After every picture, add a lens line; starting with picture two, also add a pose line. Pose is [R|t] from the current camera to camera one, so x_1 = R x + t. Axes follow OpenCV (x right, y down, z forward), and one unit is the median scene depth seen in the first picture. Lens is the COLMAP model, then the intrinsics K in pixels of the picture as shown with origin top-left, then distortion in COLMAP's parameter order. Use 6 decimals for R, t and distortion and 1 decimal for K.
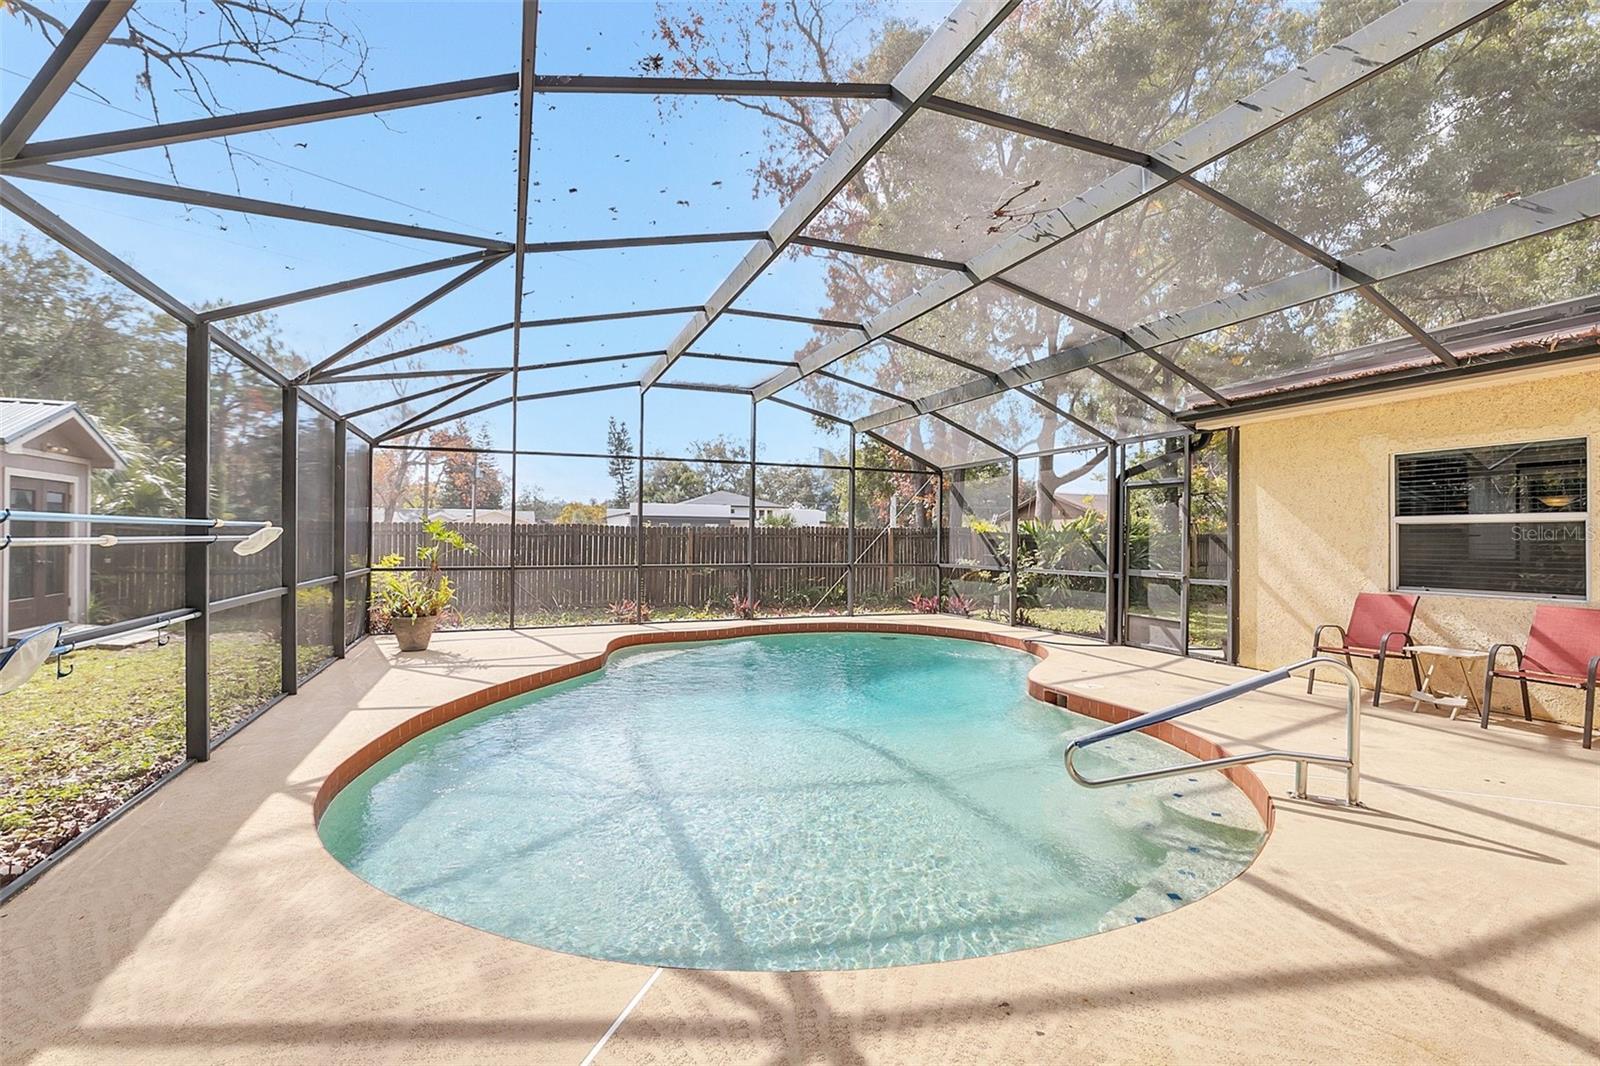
lens RADIAL K [[719.5, 0, 800.0], [0, 719.5, 533.0], [0, 0, 1]] dist [0.001123, 0.000389]
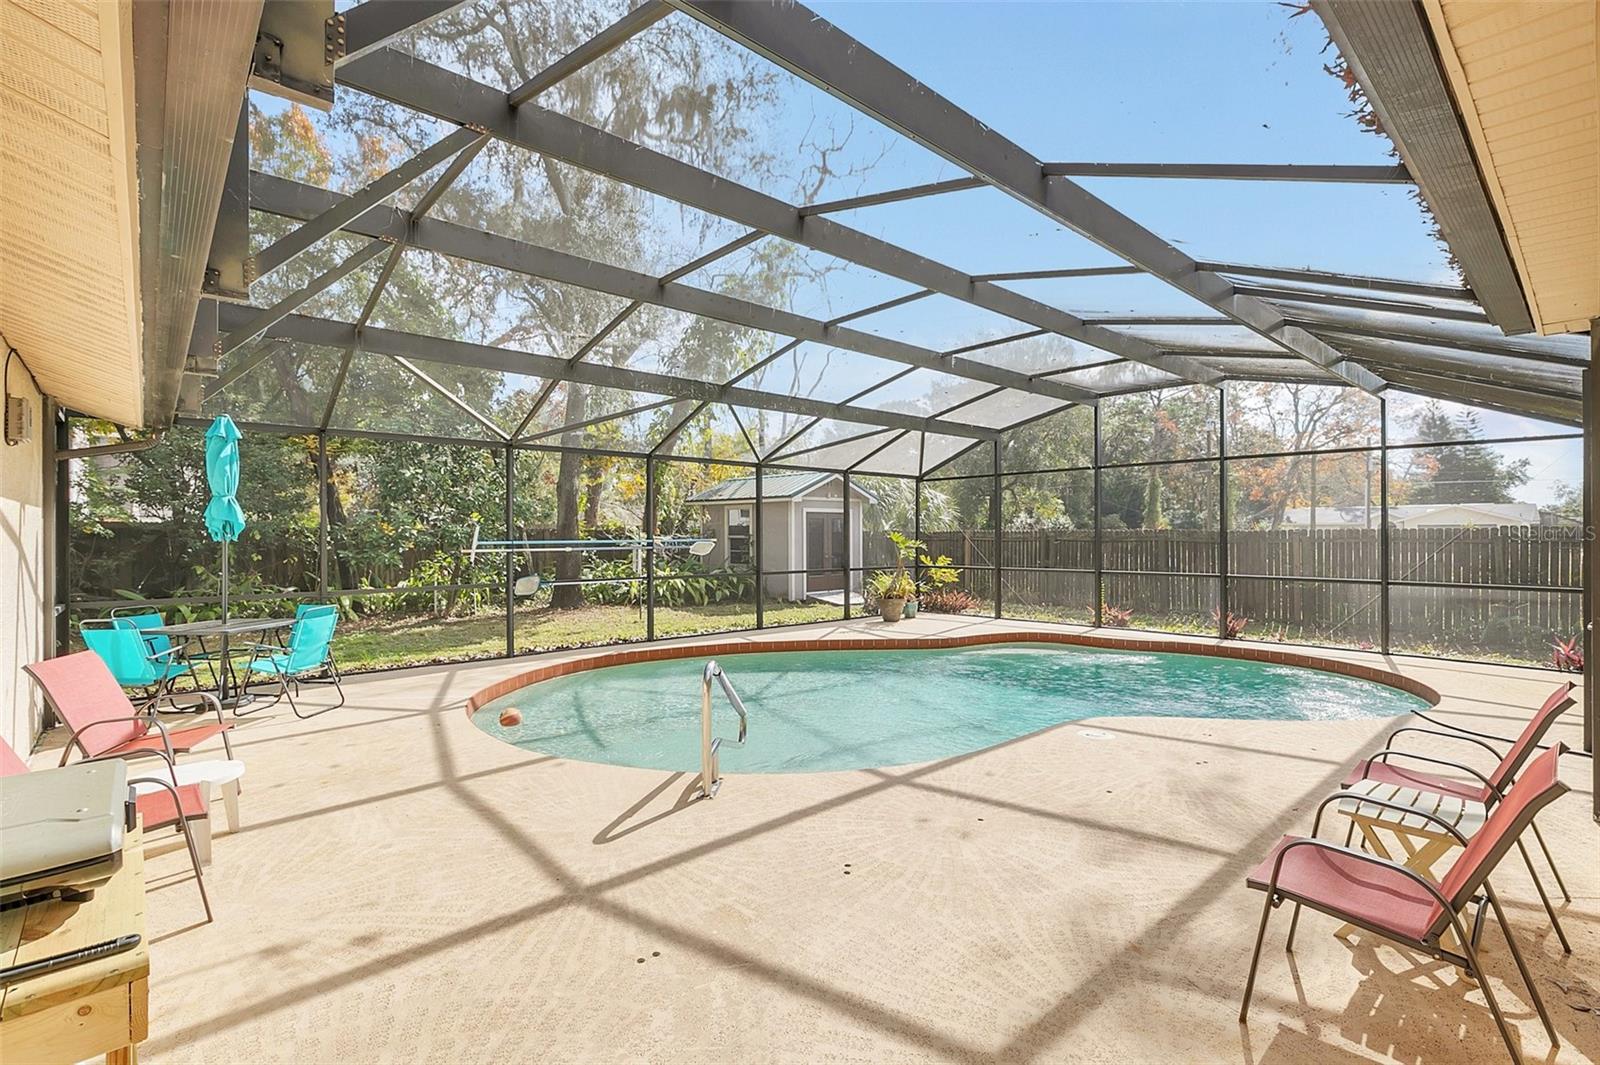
lens RADIAL K [[719.5, 0, 800.0], [0, 719.5, 532.5], [0, 0, 1]] dist [0.001123, 0.000389]
pose [[0.339585, -0.014555, -0.940463, 2.657103], [0.006883, 0.999892, -0.012990, -0.018216], [0.940550, -0.002062, 0.339648, 1.088669]]
